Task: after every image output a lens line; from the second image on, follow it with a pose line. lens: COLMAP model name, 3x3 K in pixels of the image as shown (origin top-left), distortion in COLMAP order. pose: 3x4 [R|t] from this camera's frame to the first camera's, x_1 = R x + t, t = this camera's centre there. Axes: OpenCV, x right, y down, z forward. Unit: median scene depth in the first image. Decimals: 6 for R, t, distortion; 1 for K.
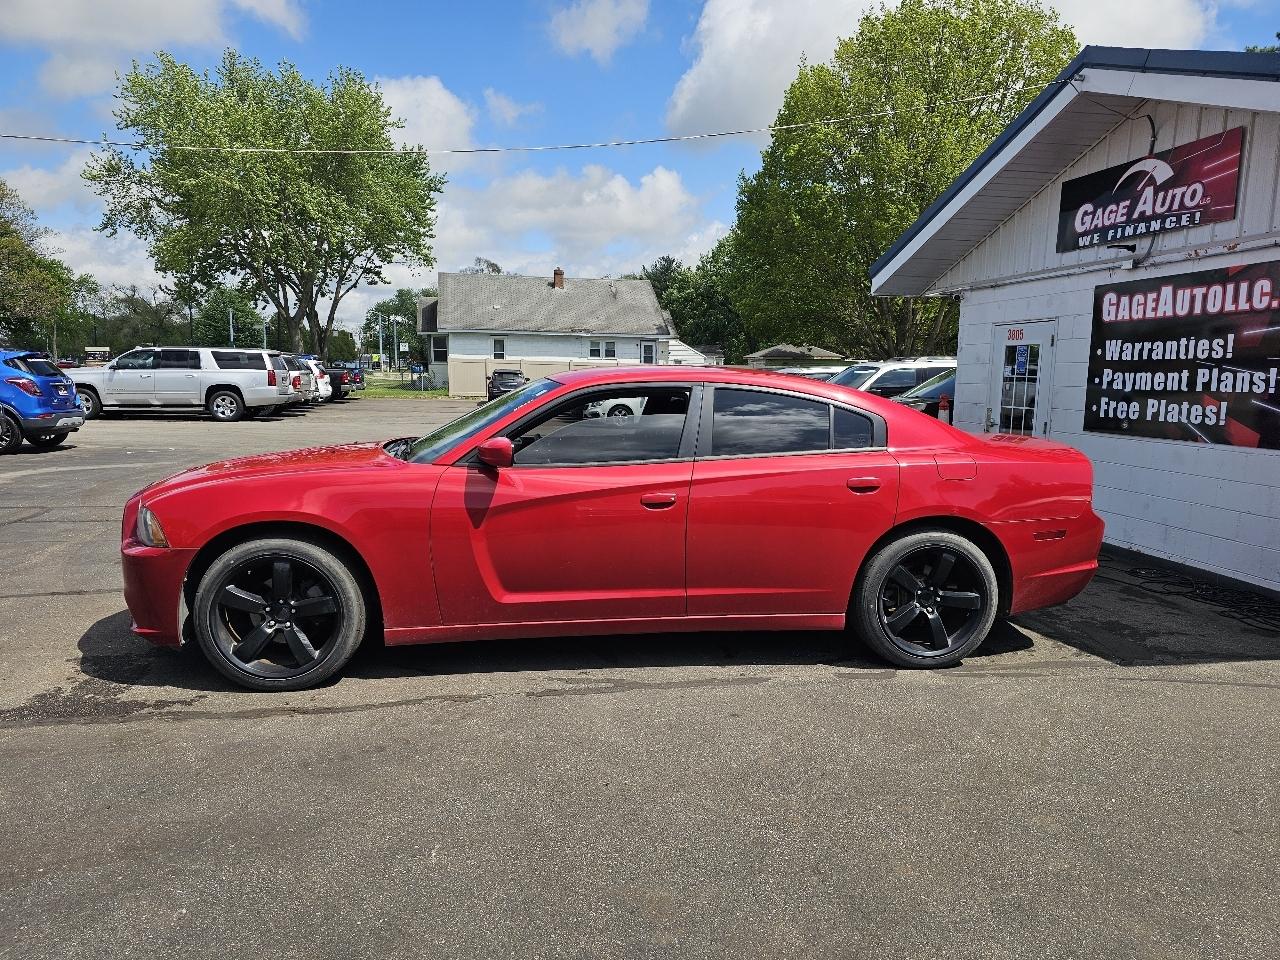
lens RADIAL K [[851.9, 0, 643.1], [0, 851.9, 485.7], [0, 0, 1]] dist [0.054613, -0.046491]
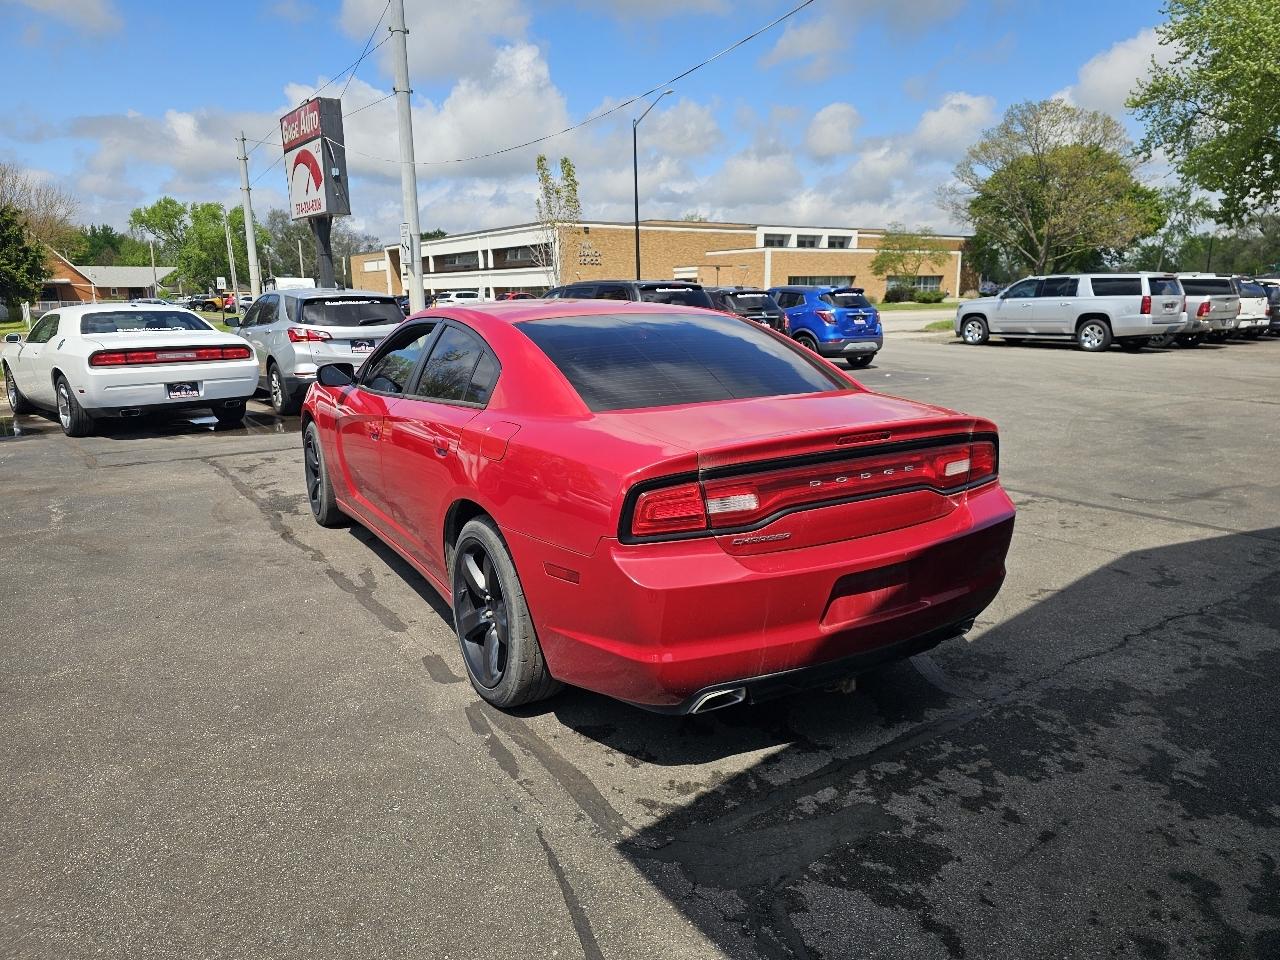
lens RADIAL K [[851.9, 0, 634.3], [0, 851.9, 472.6], [0, 0, 1]] dist [0.054613, -0.046491]
pose [[0.398422, 0.167752, -0.901731, 0.665376], [-0.105447, 0.984991, 0.136650, -0.066360], [0.911121, 0.040641, 0.410131, 0.510006]]
